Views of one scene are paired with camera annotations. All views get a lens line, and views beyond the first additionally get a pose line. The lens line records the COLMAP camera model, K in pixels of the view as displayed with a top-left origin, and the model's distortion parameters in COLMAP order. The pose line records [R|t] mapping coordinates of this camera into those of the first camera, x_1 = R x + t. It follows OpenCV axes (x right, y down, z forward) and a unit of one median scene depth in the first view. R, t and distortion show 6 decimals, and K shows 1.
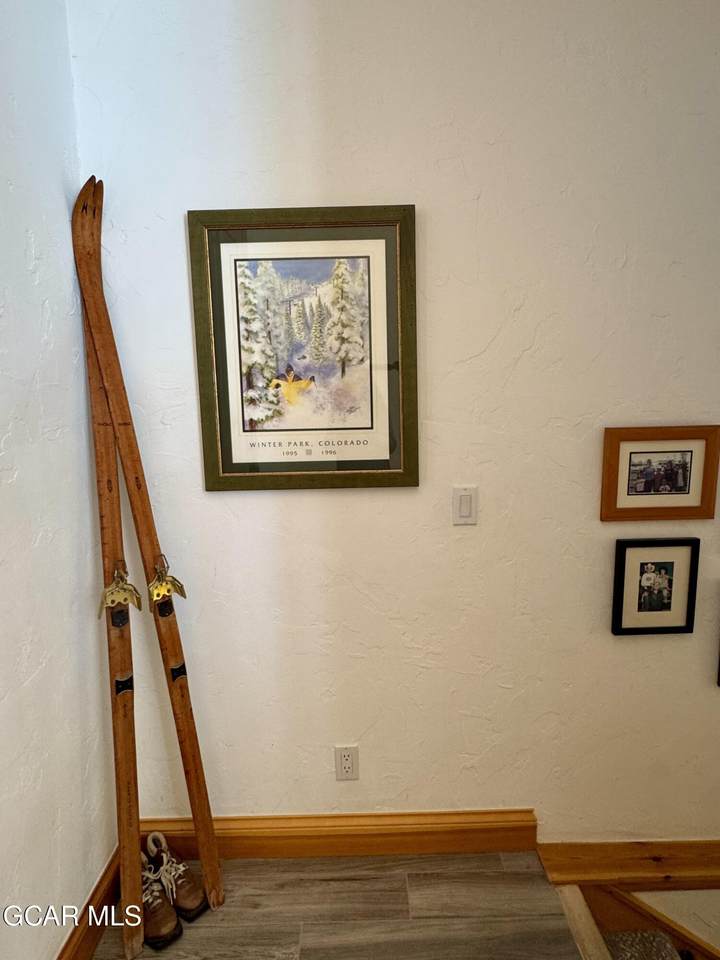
lens RADIAL K [[533.0, 0, 358.2], [0, 533.0, 483.9], [0, 0, 1]] dist [-0.004986, -0.000140]
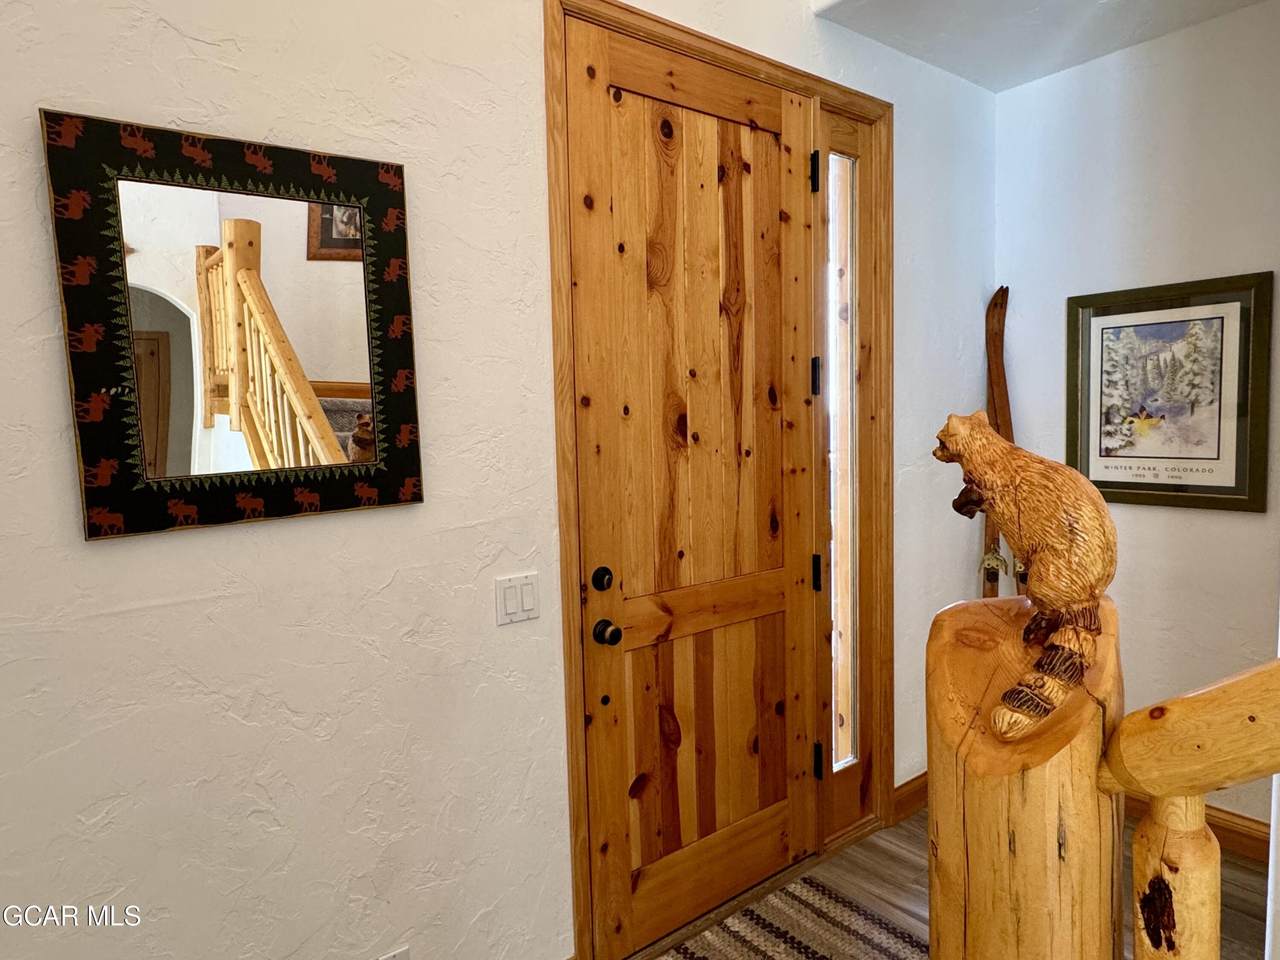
lens RADIAL K [[784.4, 0, 638.2], [0, 784.4, 476.7], [0, 0, 1]] dist [0.001336, 0.000445]
pose [[0.613541, 0.069512, -0.786598, 0.618803], [-0.083120, 0.996269, 0.023208, 0.000104], [0.785276, 0.051143, 0.617030, -1.092443]]
